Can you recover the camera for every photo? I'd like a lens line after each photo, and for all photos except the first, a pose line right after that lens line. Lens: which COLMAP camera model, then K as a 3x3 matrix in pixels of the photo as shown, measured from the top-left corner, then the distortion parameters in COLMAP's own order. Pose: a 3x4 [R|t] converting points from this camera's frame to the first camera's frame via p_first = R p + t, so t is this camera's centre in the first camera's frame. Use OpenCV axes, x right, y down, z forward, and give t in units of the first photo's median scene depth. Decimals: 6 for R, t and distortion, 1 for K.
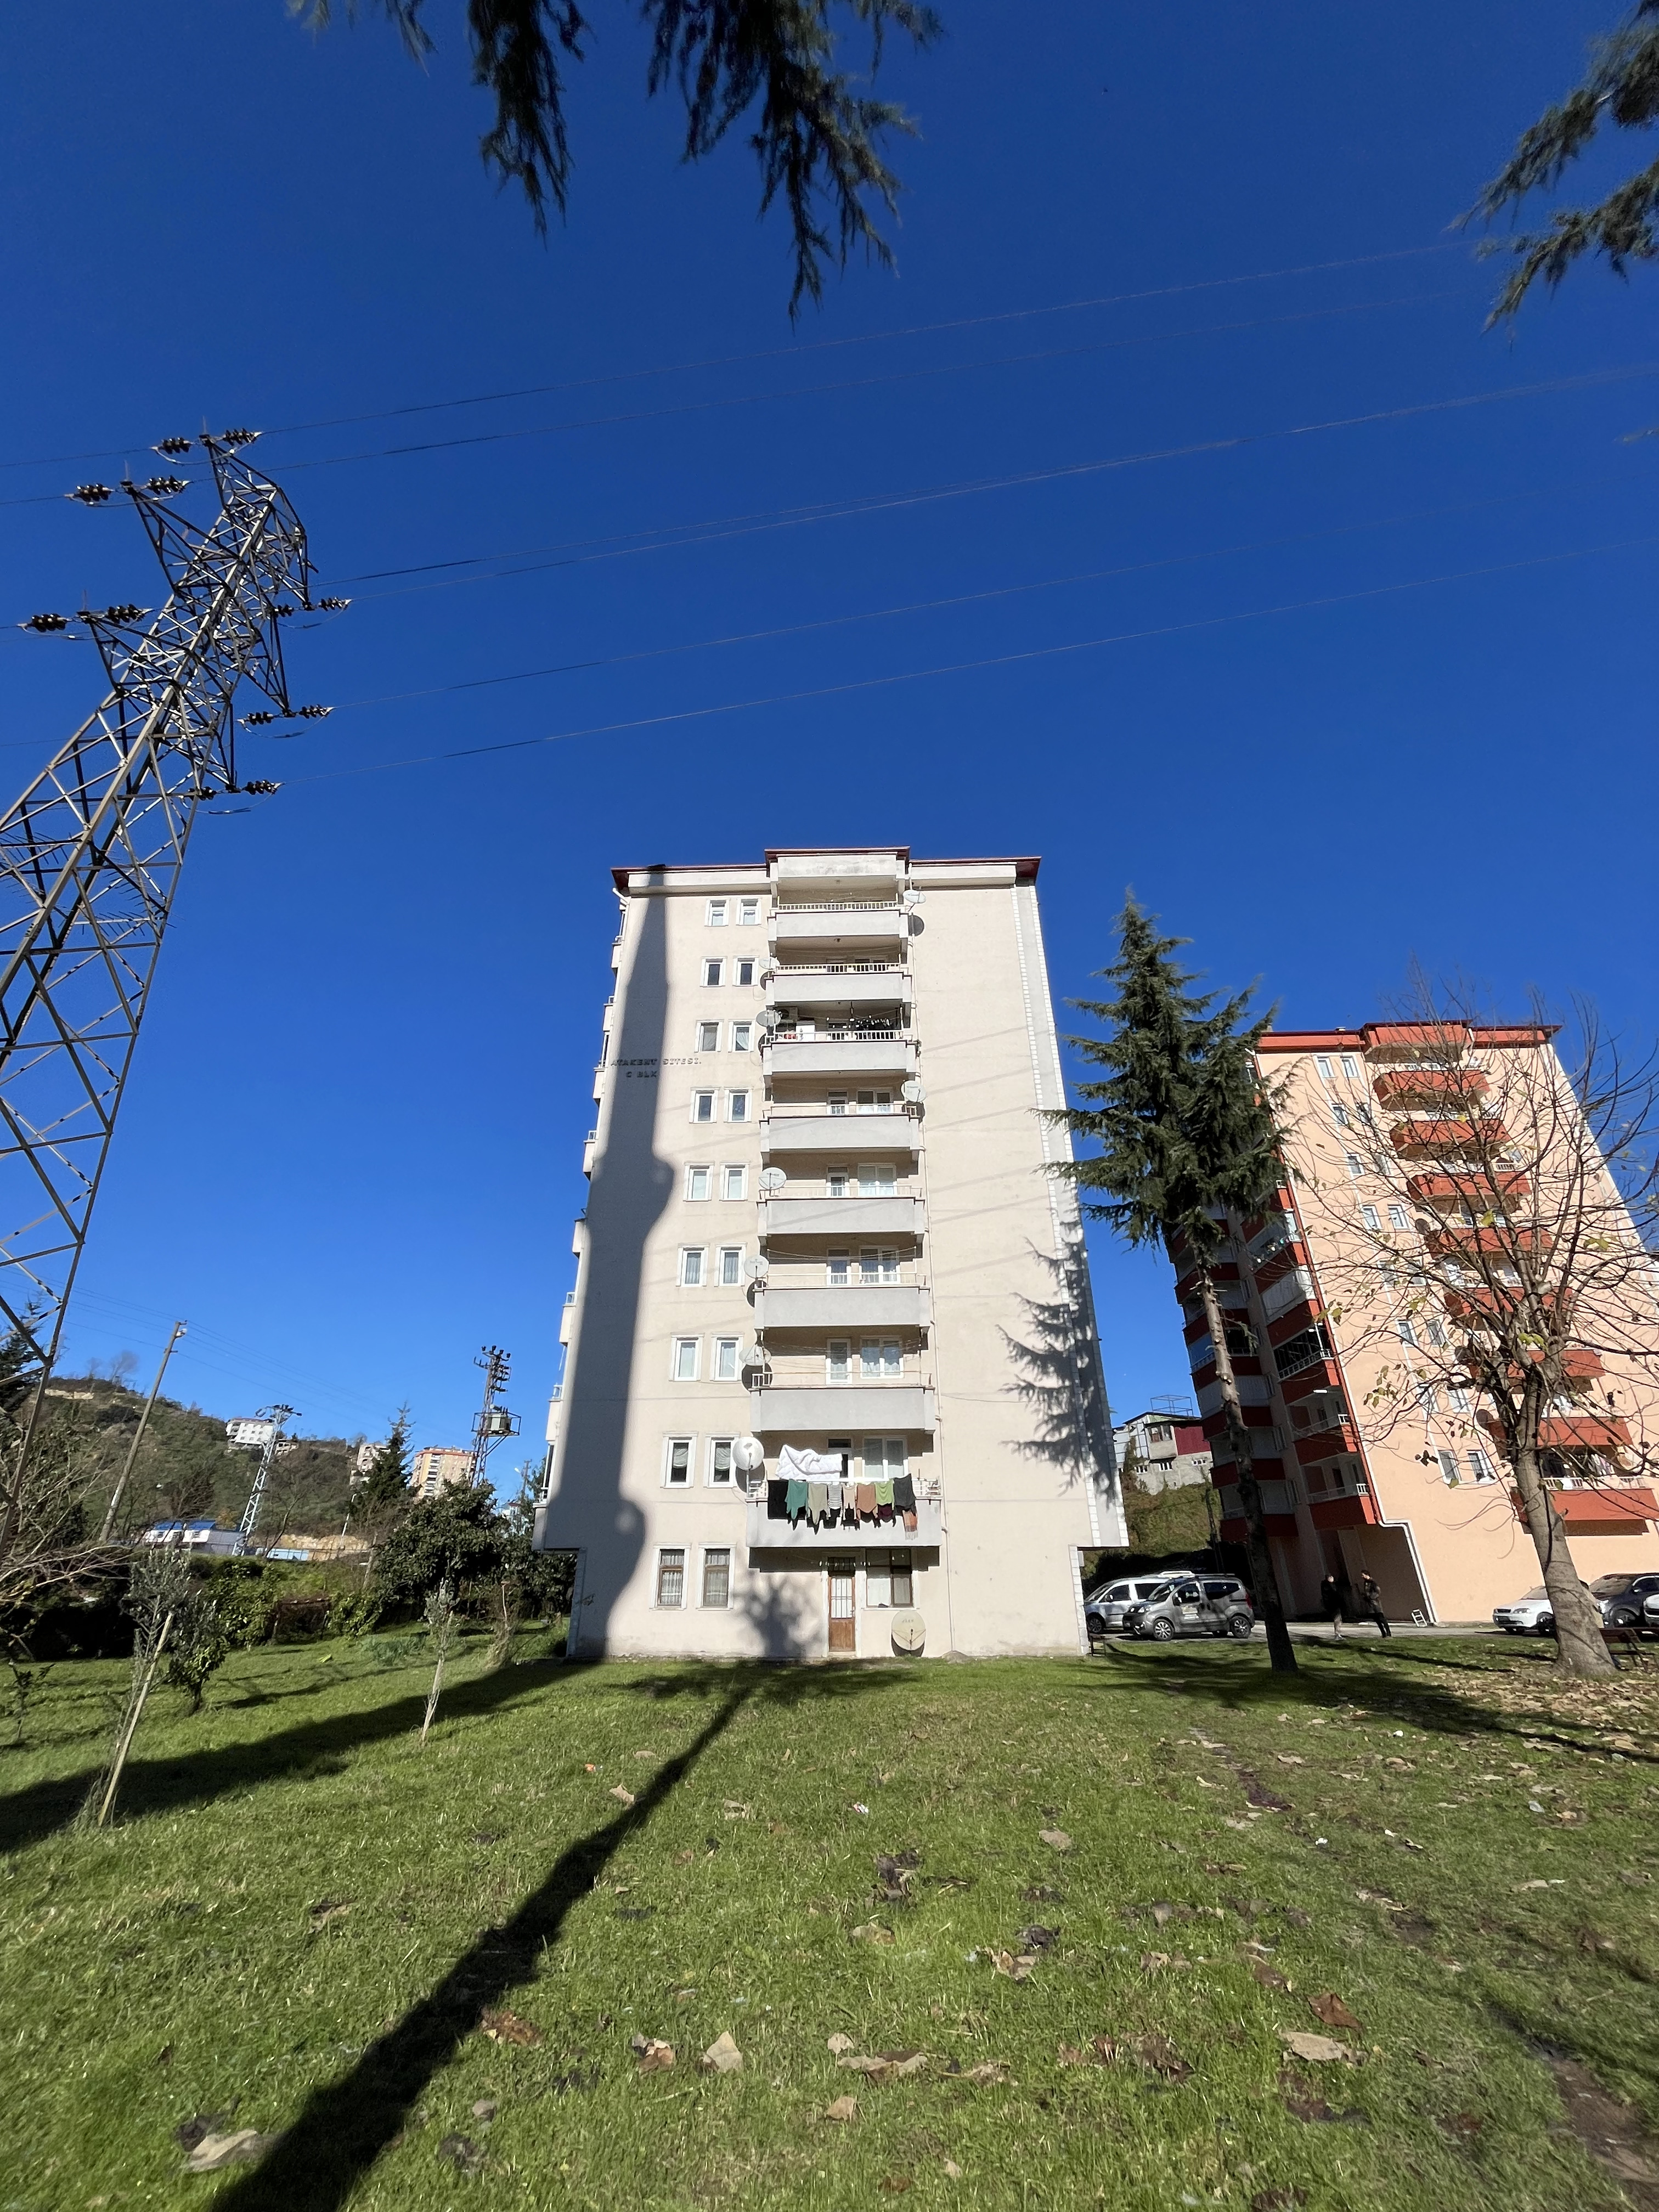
lens RADIAL K [[888.3, 0, 836.2], [0, 888.3, 1104.6], [0, 0, 1]] dist [-0.001584, -0.000332]
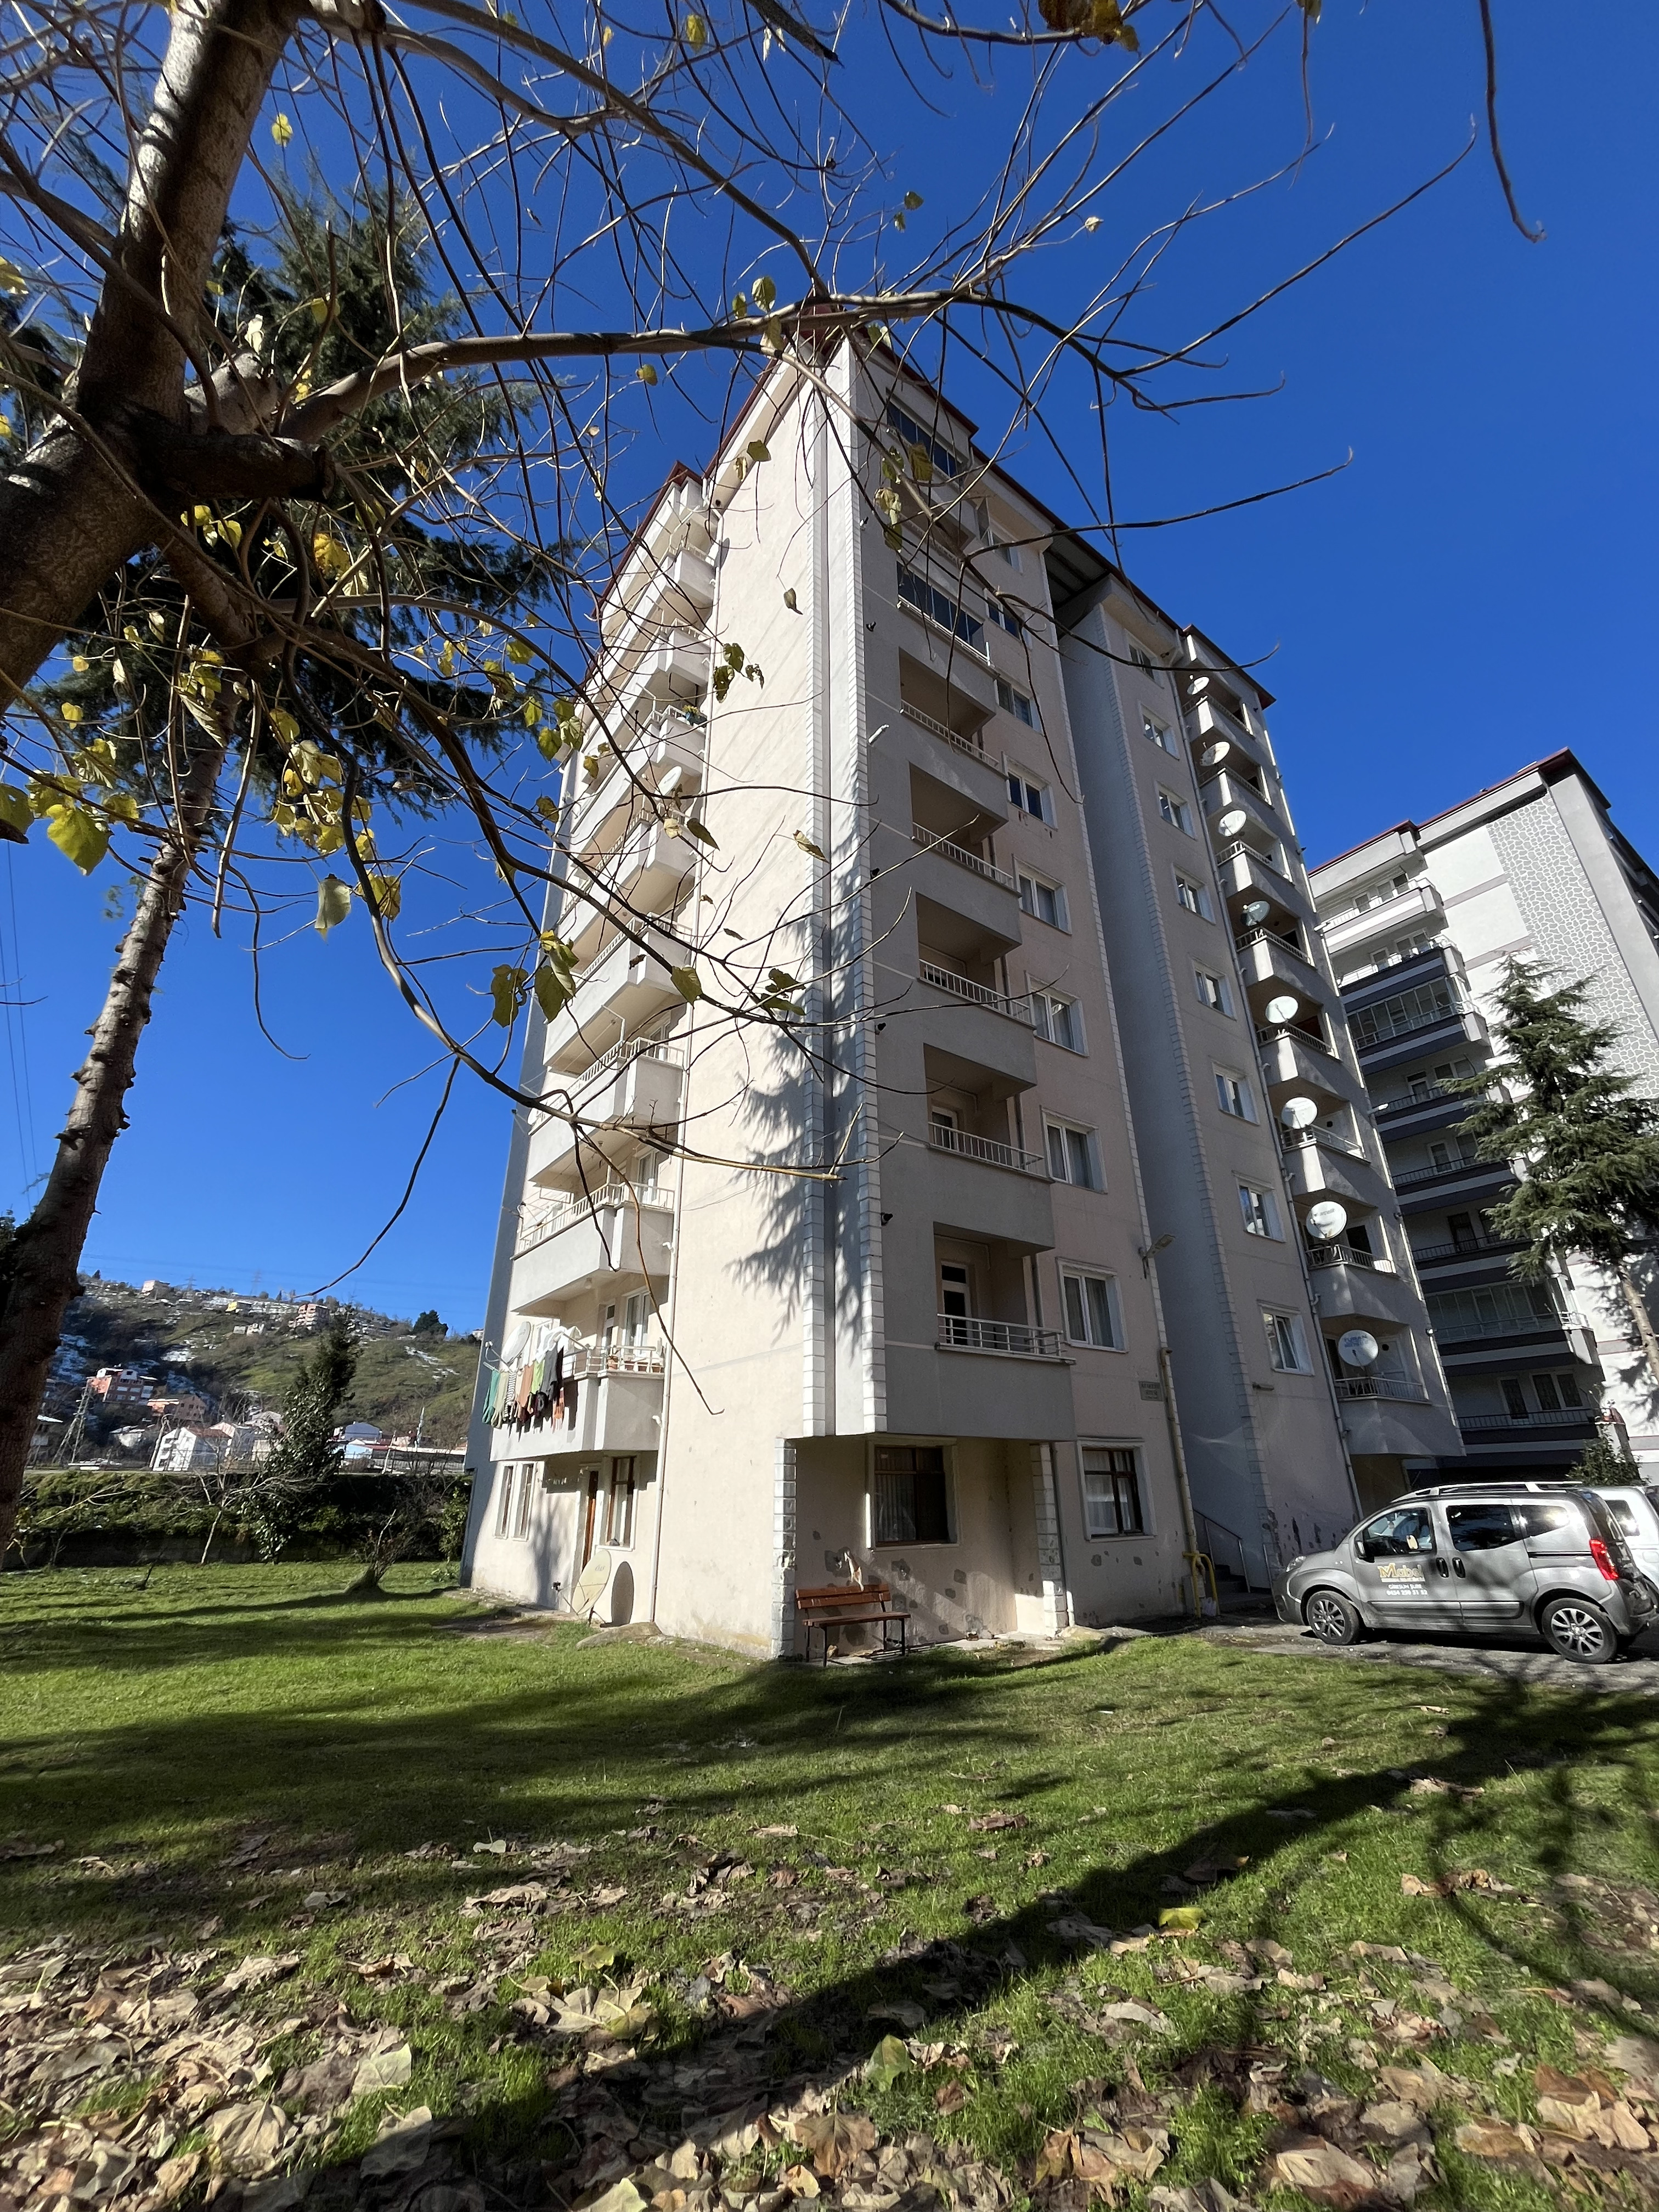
lens RADIAL K [[888.3, 0, 826.8], [0, 888.3, 1106.1], [0, 0, 1]] dist [-0.001584, -0.000332]
pose [[0.629760, -0.314228, -0.710396, 0.652413], [0.373857, 0.924251, -0.077401, 0.353153], [0.680906, -0.216842, 0.699533, 0.671953]]
